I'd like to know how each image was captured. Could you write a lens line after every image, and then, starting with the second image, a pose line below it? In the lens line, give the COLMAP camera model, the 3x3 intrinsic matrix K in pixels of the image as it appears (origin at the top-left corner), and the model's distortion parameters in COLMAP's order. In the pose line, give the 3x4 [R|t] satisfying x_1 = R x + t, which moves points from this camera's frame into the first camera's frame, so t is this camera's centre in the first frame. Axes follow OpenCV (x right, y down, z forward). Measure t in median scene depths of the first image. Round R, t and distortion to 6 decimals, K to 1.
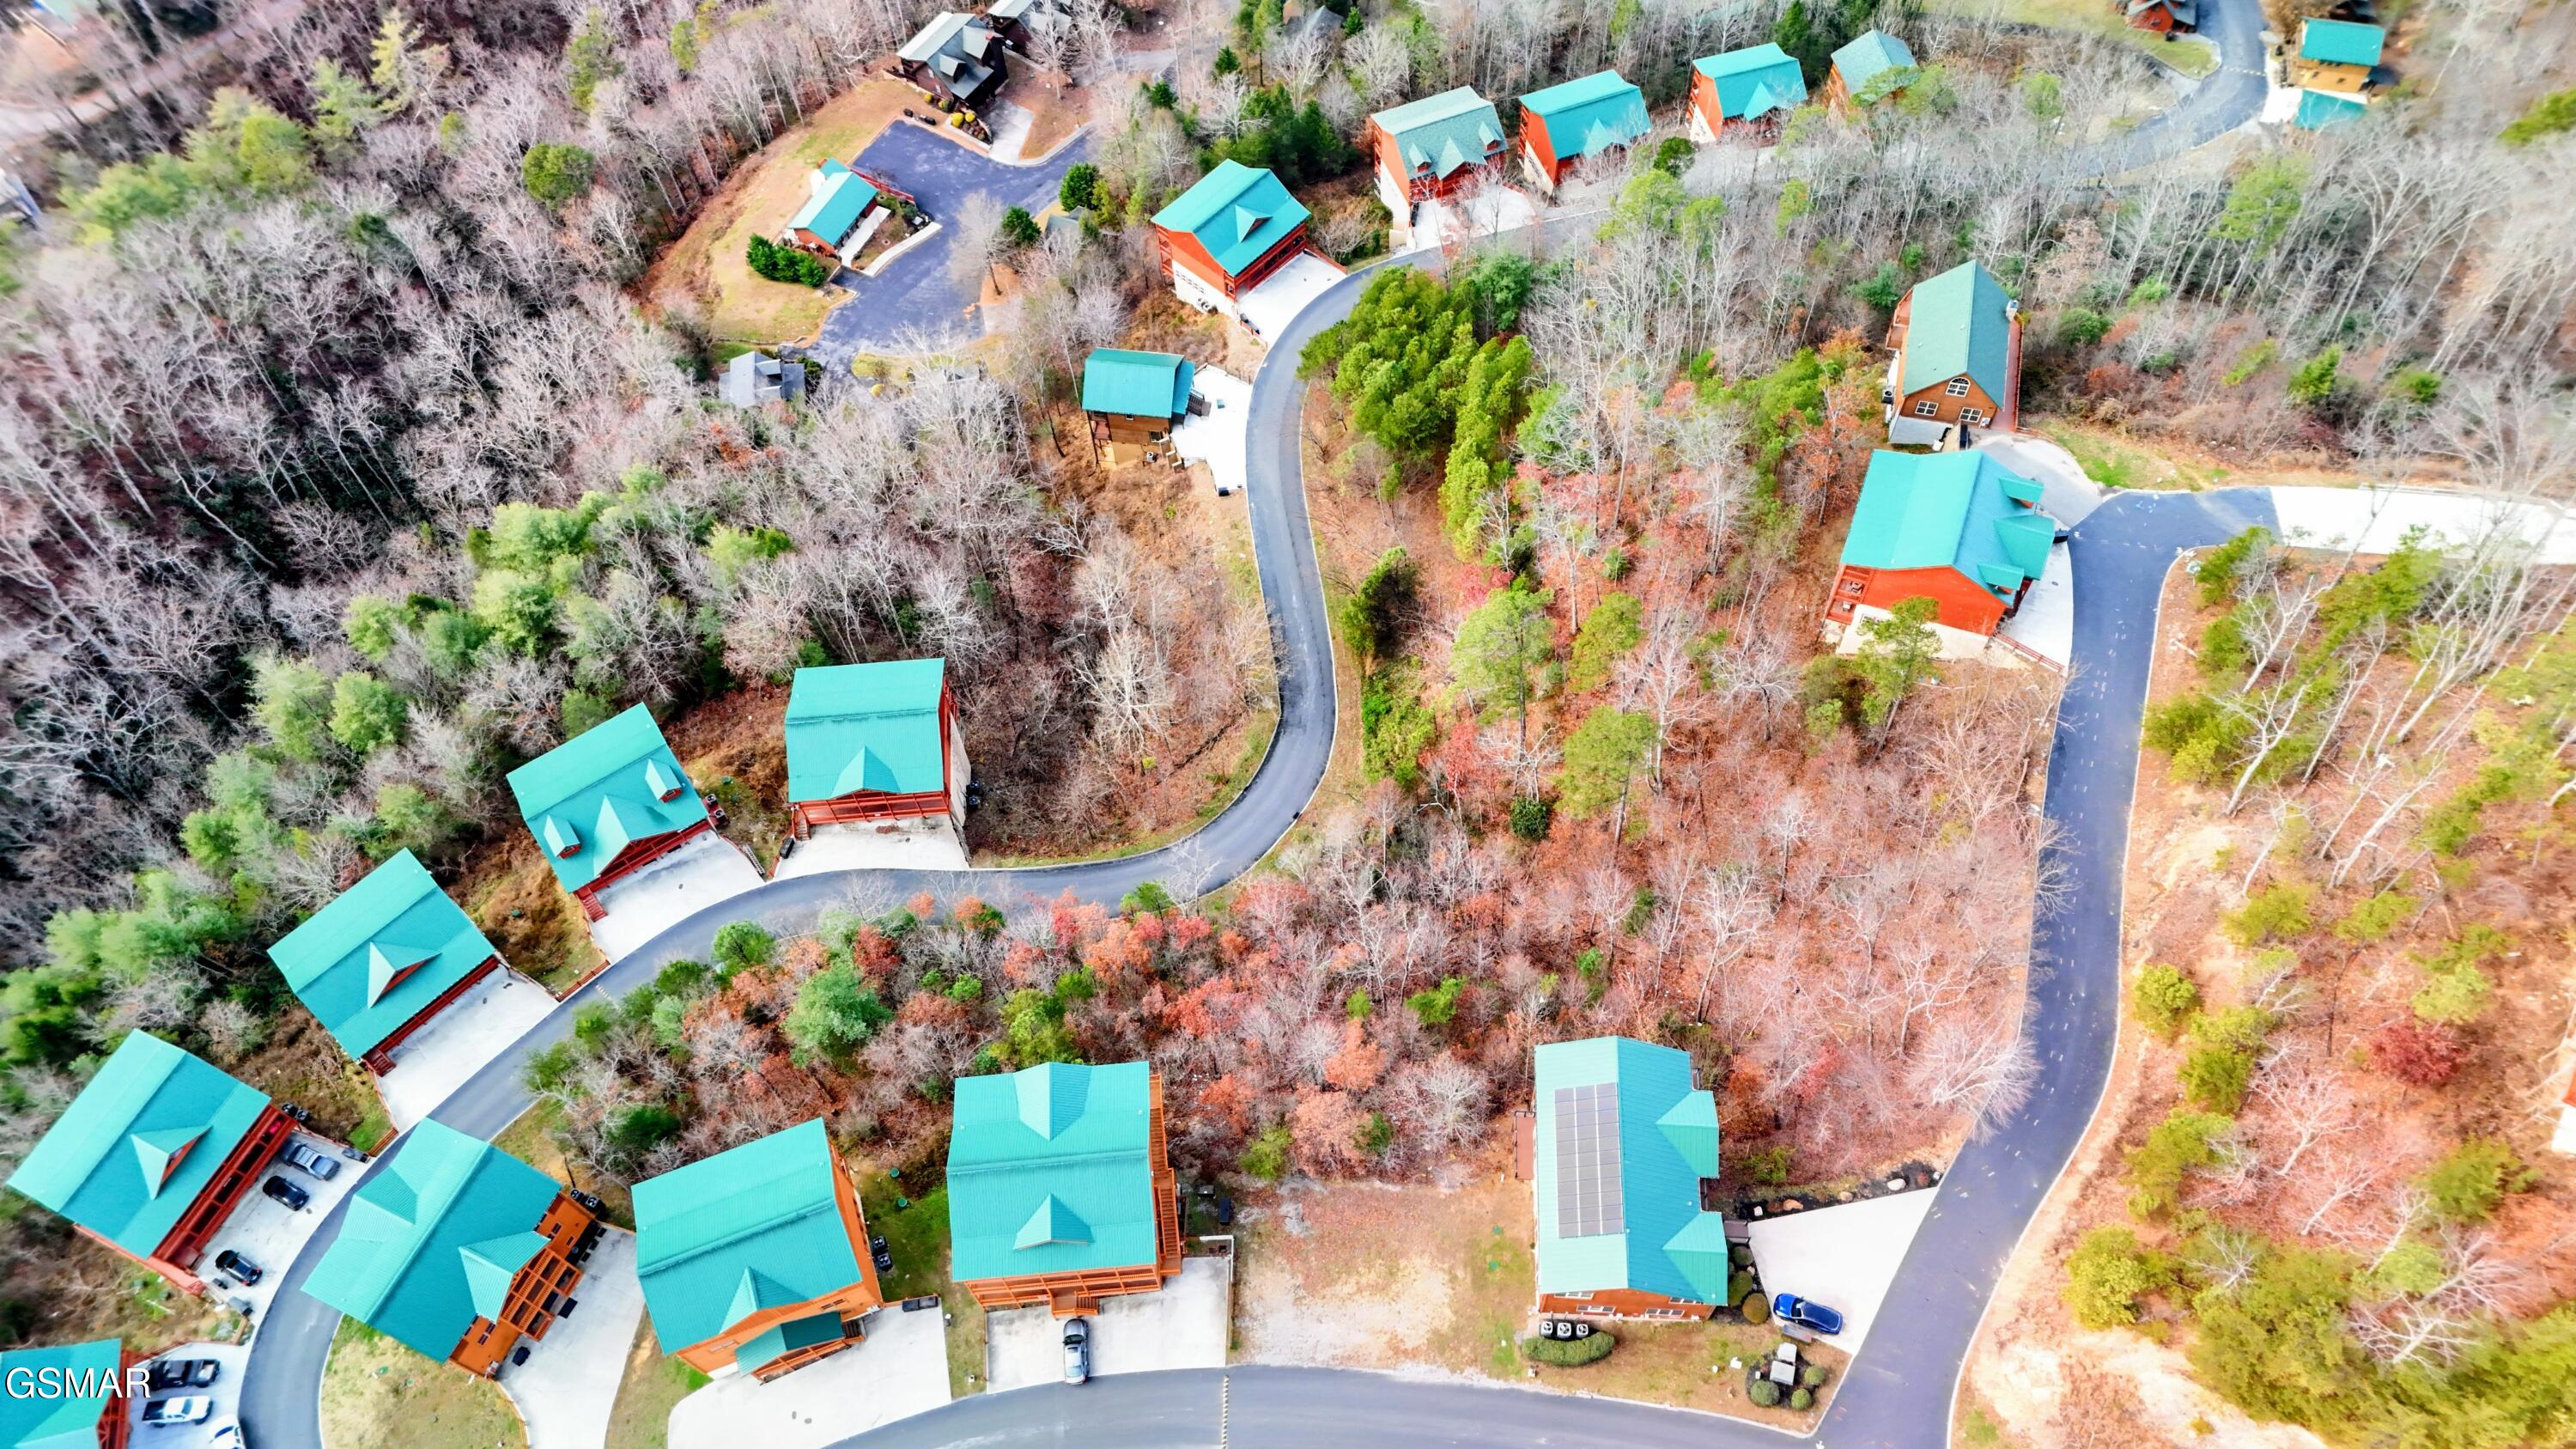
lens RADIAL K [[1884.0, 0, 1297.5], [0, 1884.0, 720.1], [0, 0, 1]] dist [0.113264, -0.138102]
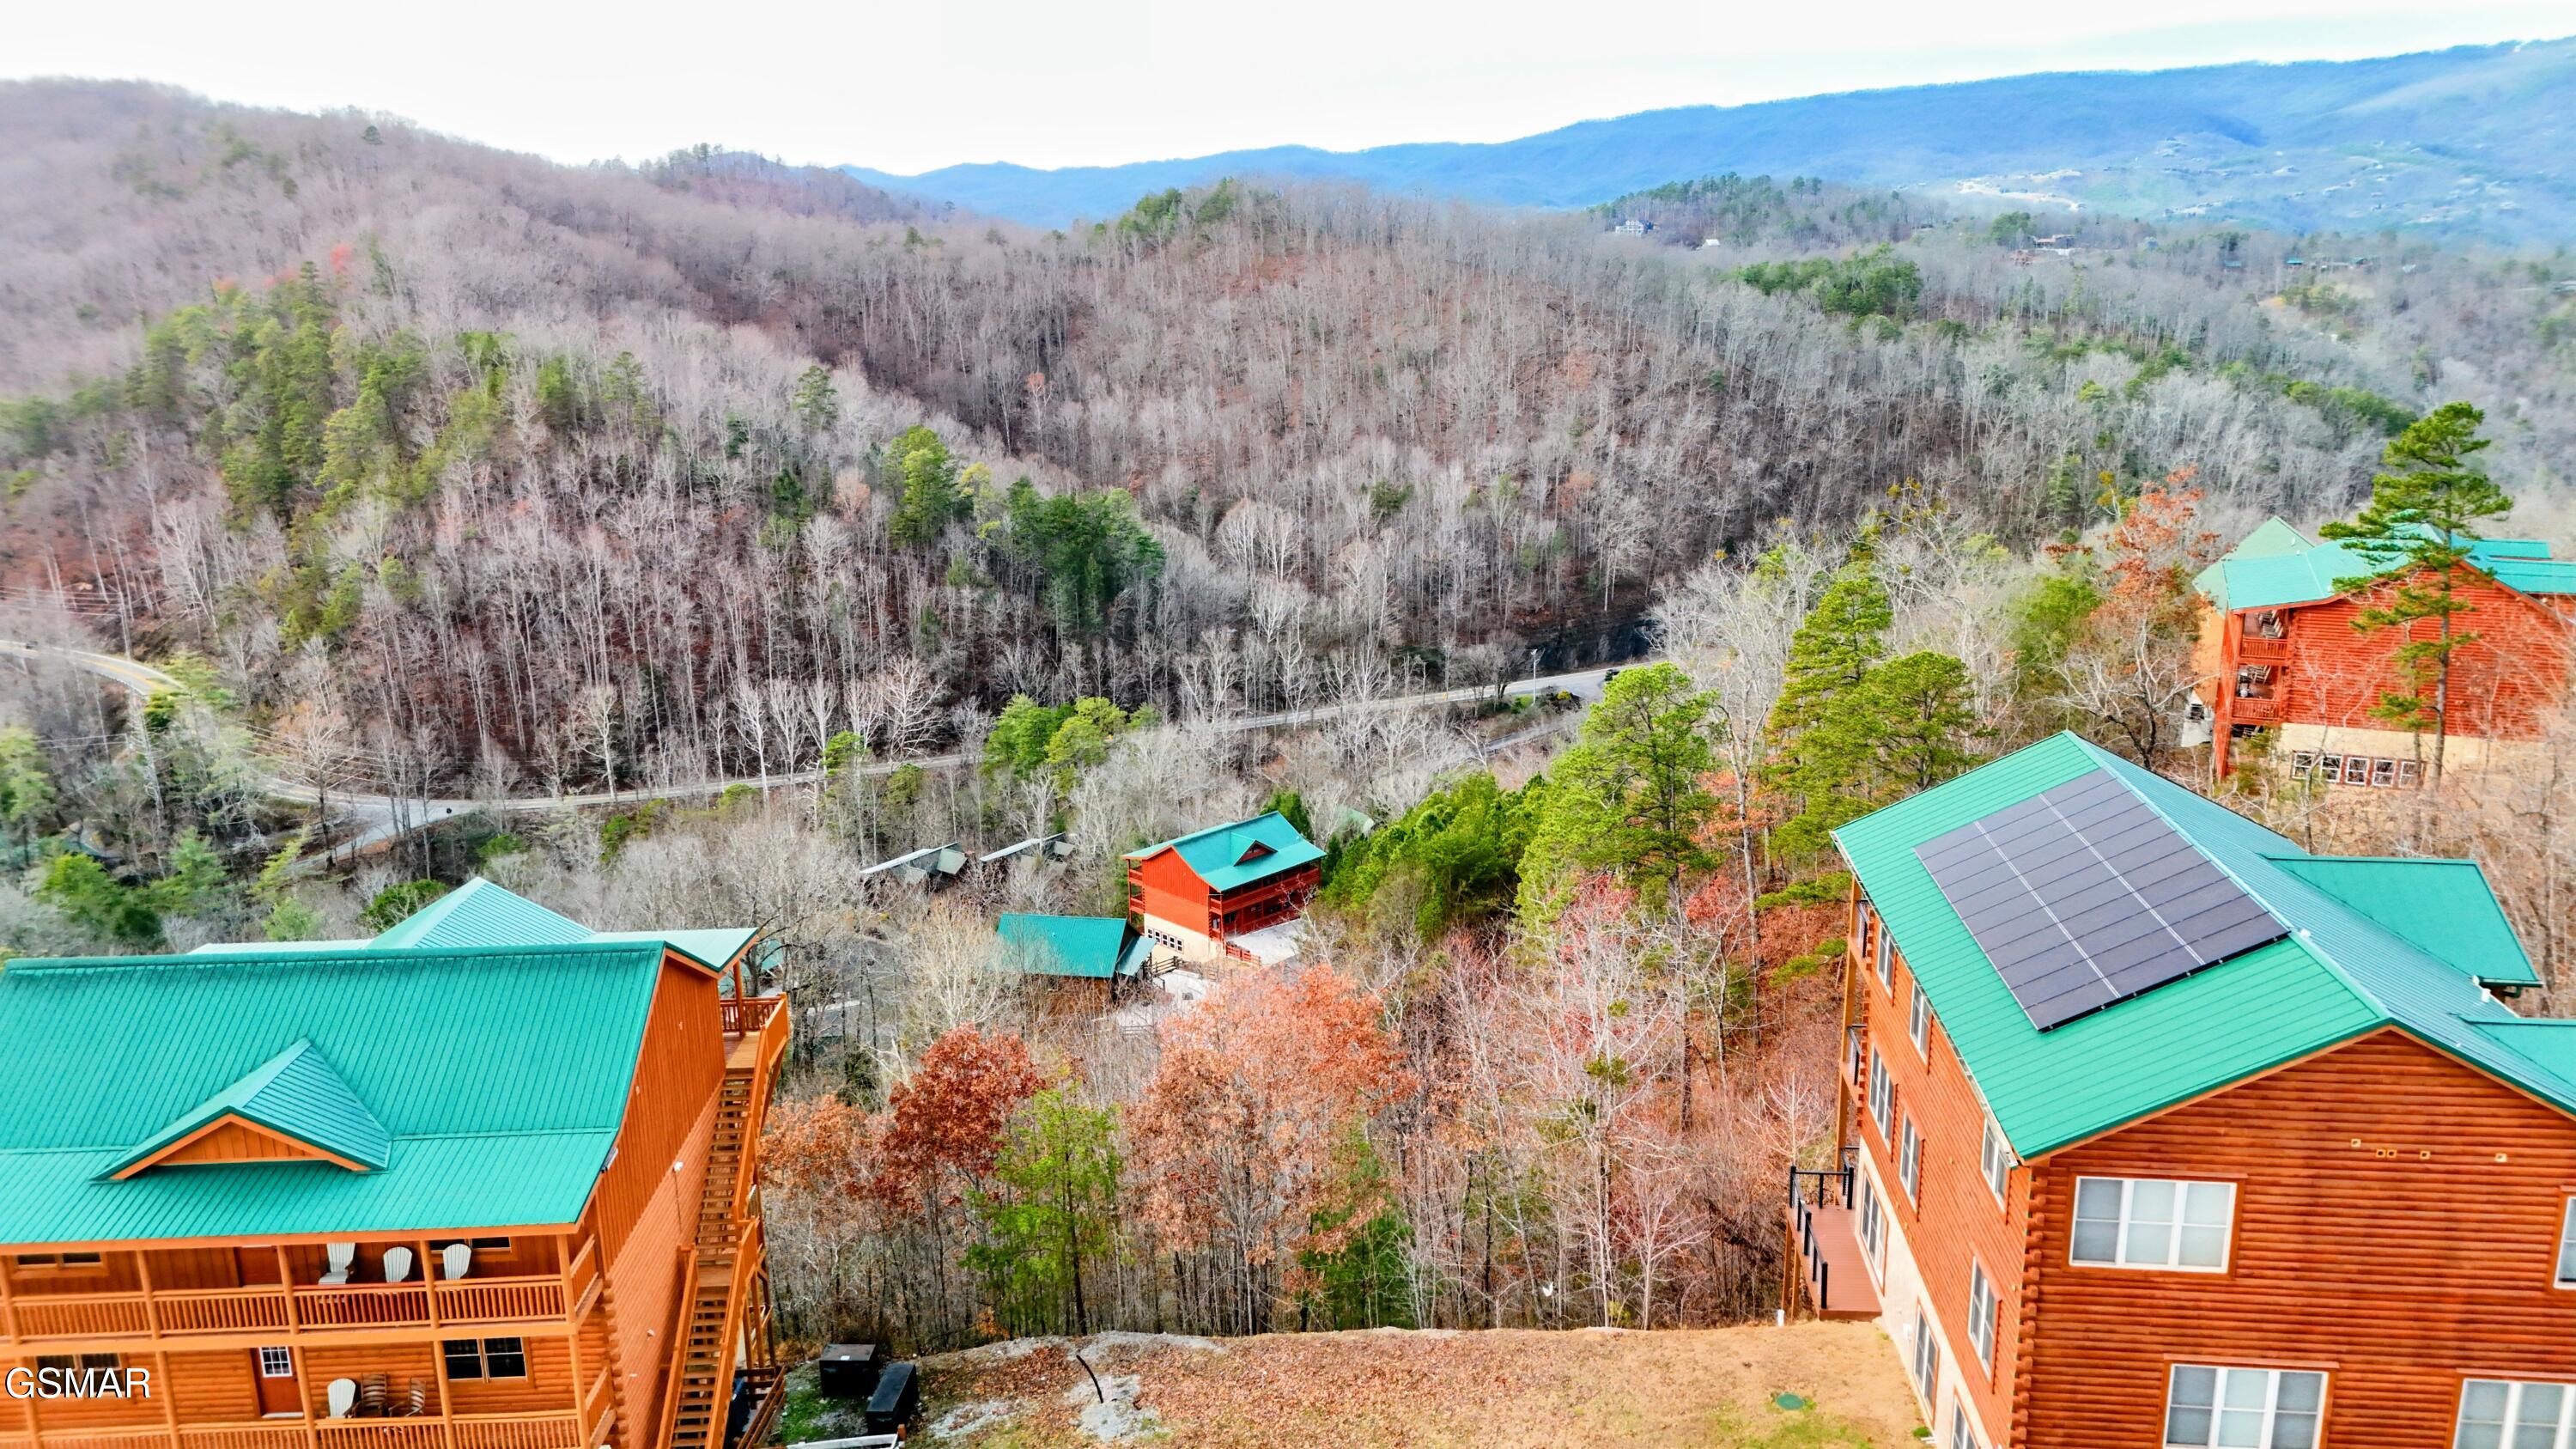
lens RADIAL K [[1879.3, 0, 1294.1], [0, 1879.3, 747.2], [0, 0, 1]] dist [0.092250, -0.104411]
pose [[0.998801, 0.031879, -0.037142, 0.036136], [-0.048644, 0.730825, -0.680829, 0.394785], [0.005440, 0.681820, 0.731500, 0.708095]]
